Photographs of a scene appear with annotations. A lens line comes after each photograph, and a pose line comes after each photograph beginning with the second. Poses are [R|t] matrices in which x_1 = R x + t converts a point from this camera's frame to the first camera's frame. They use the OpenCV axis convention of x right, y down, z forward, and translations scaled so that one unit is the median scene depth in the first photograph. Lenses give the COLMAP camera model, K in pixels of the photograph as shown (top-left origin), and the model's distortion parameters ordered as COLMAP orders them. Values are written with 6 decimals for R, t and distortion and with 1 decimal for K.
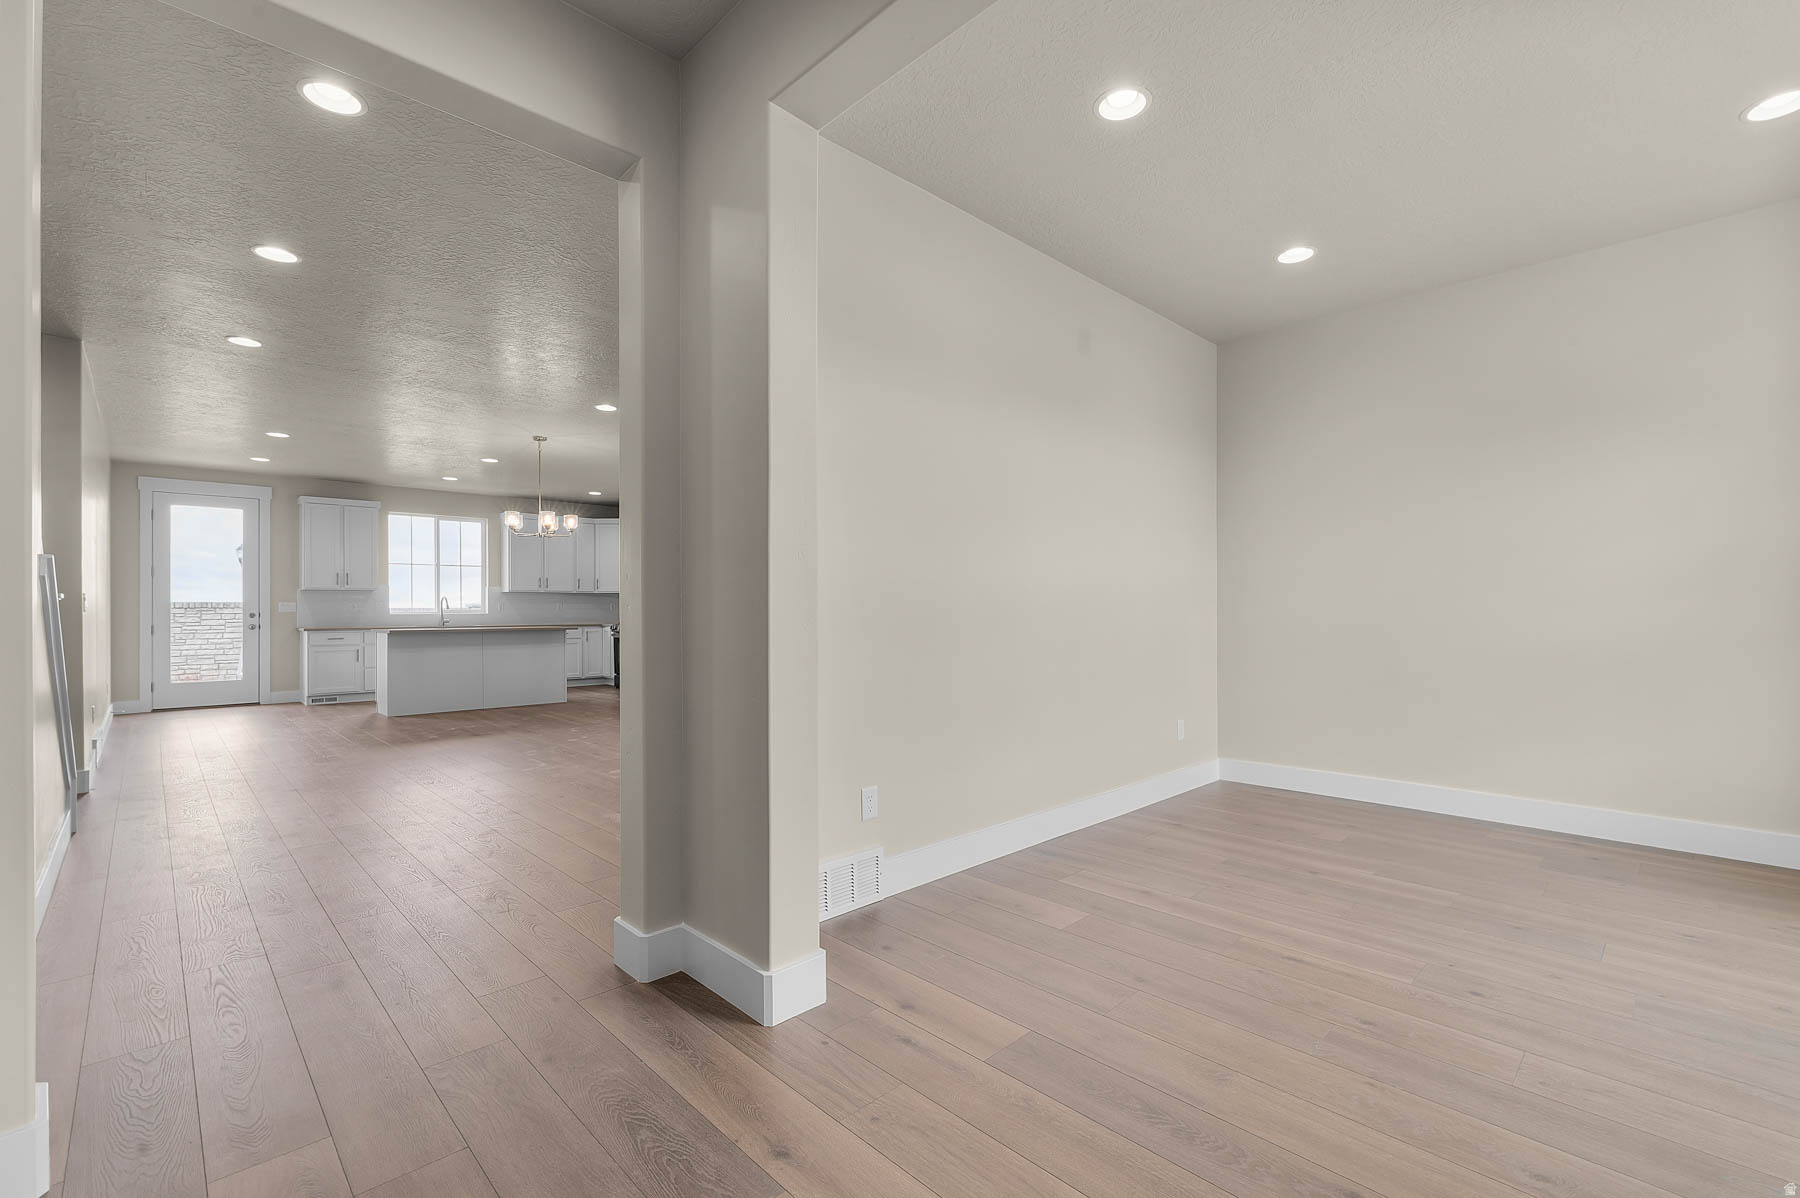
lens RADIAL K [[774.5, 0, 905.6], [0, 774.5, 607.7], [0, 0, 1]] dist [0.000759, 0.000098]
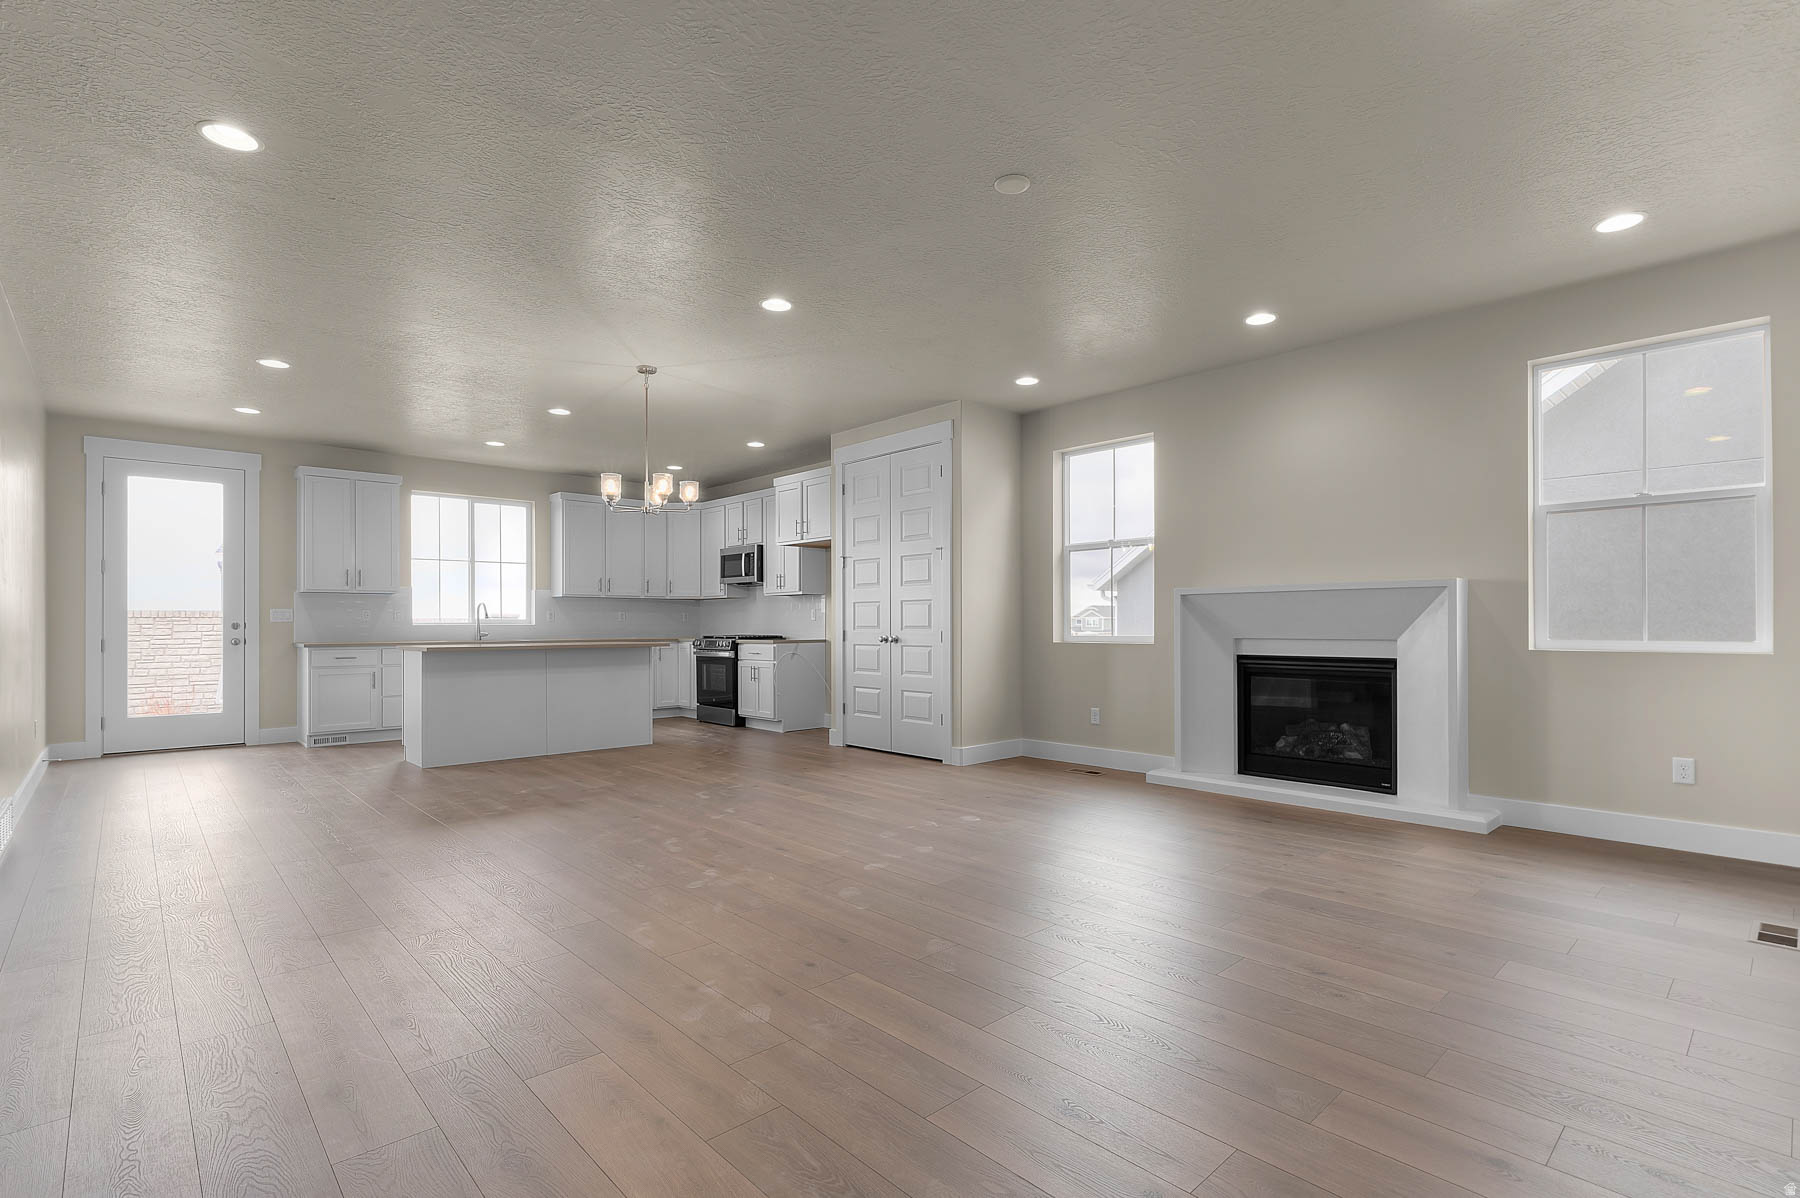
lens RADIAL K [[839.3, 0, 908.1], [0, 839.3, 620.6], [0, 0, 1]] dist [-0.000667, -0.000591]
pose [[0.999763, 0.001823, -0.021703, -0.177018], [-0.001817, 0.999998, 0.000314, 0.003065], [0.021704, -0.000274, 0.999764, 0.205222]]
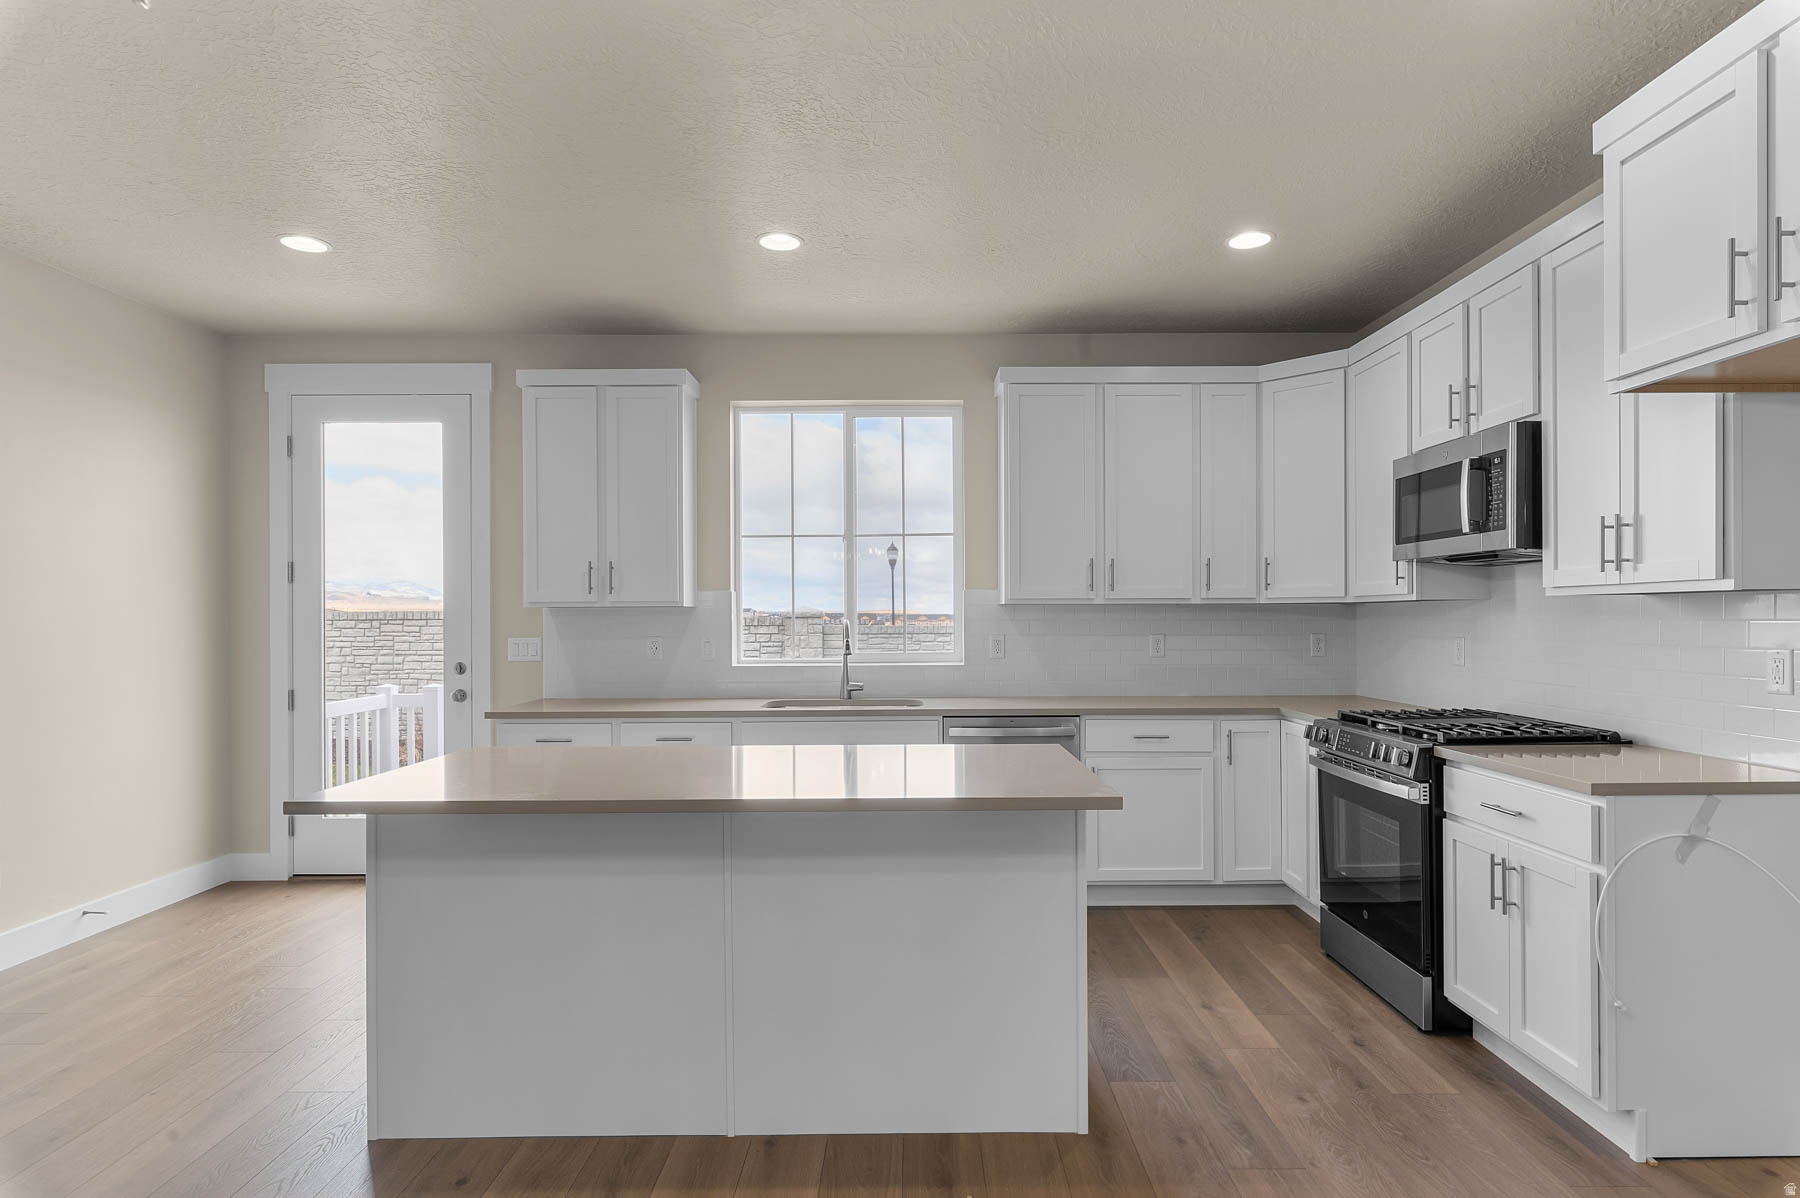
lens RADIAL K [[953.7, 0, 920.2], [0, 953.7, 618.9], [0, 0, 1]] dist [0.000785, 0.000215]
pose [[0.721444, 0.002903, -0.692467, -0.292271], [0.004136, 0.999955, 0.008502, -0.020665], [0.692461, -0.008998, 0.721399, 0.786099]]
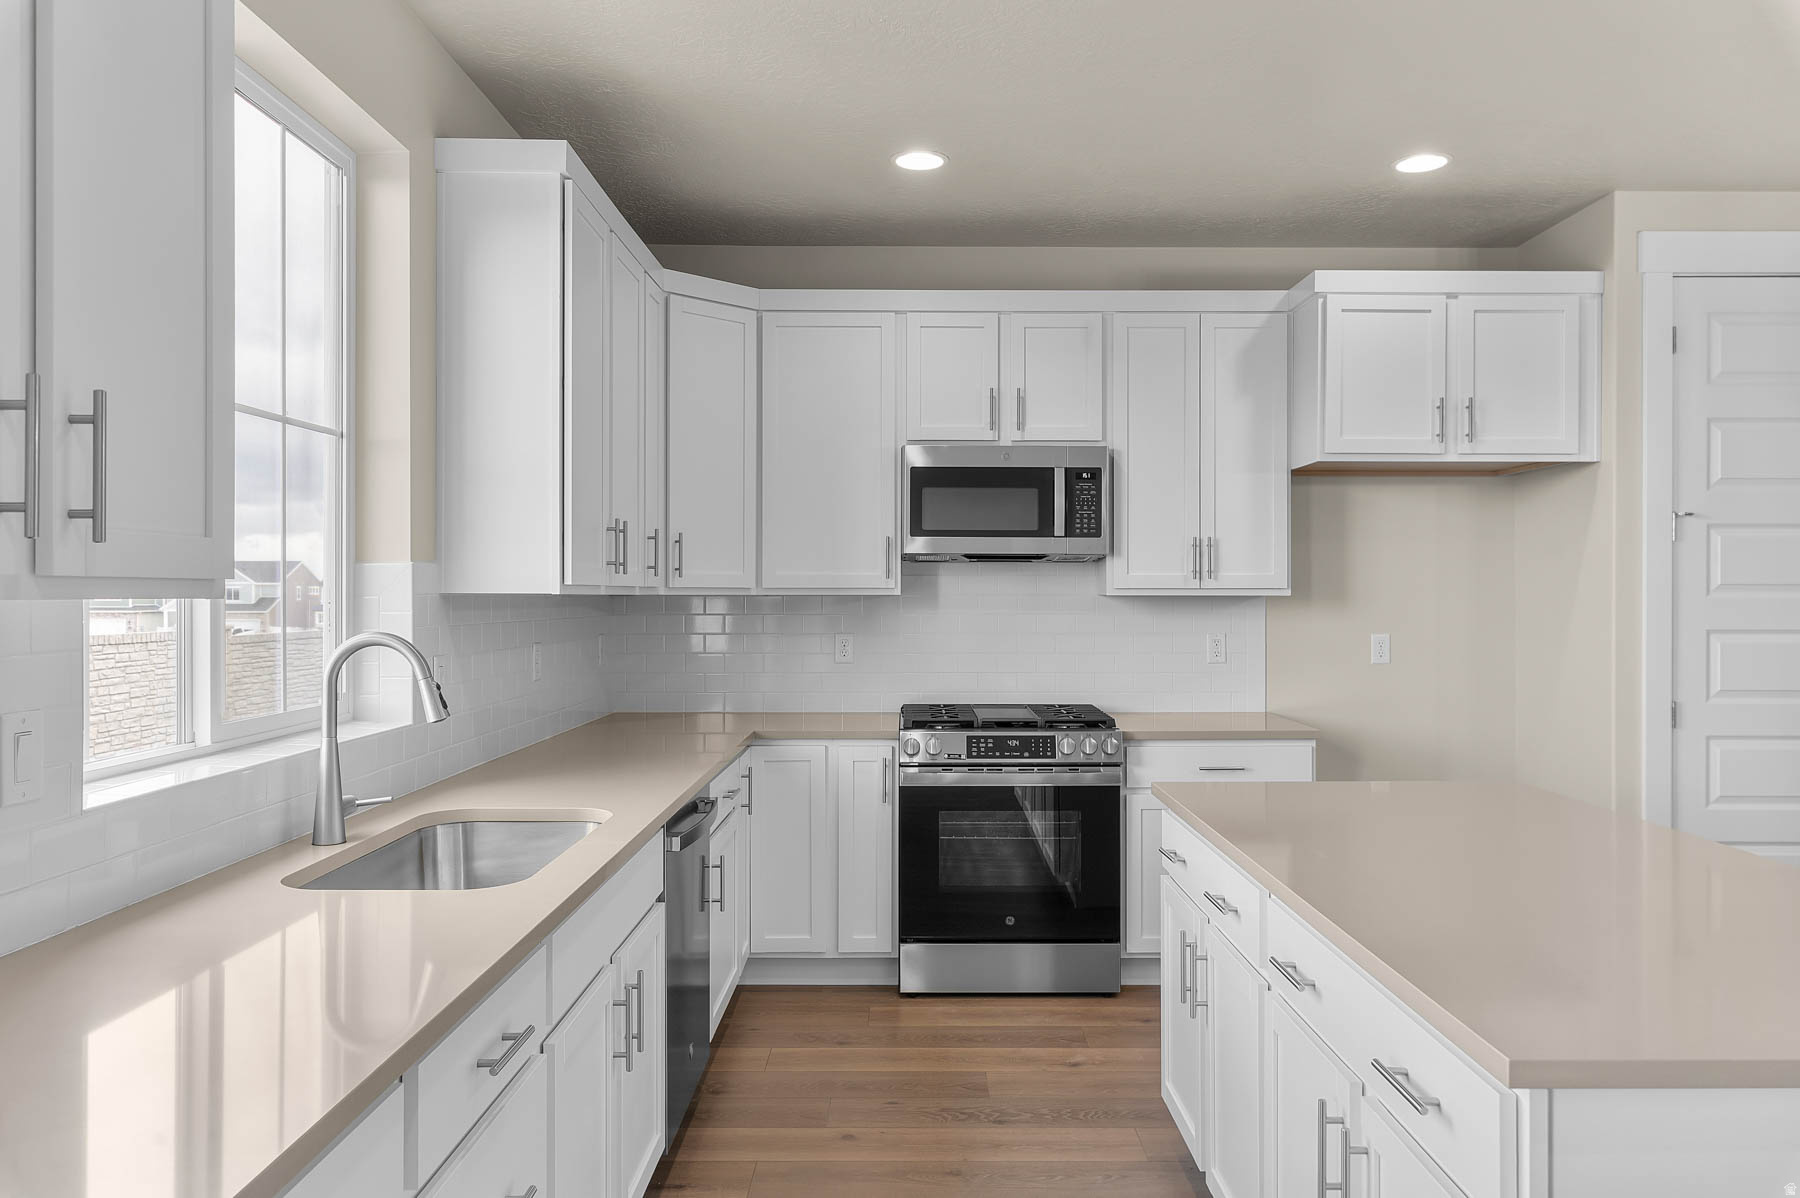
lens RADIAL K [[1224.2, 0, 900.0], [0, 1224.2, 599.0], [0, 0, 1]] dist [-0.030348, -0.000222]
pose [[0.705622, 0.005942, 0.708563, -0.764347], [-0.006871, 0.999975, -0.001544, -0.022055], [-0.708555, -0.003779, 0.705645, 0.874911]]
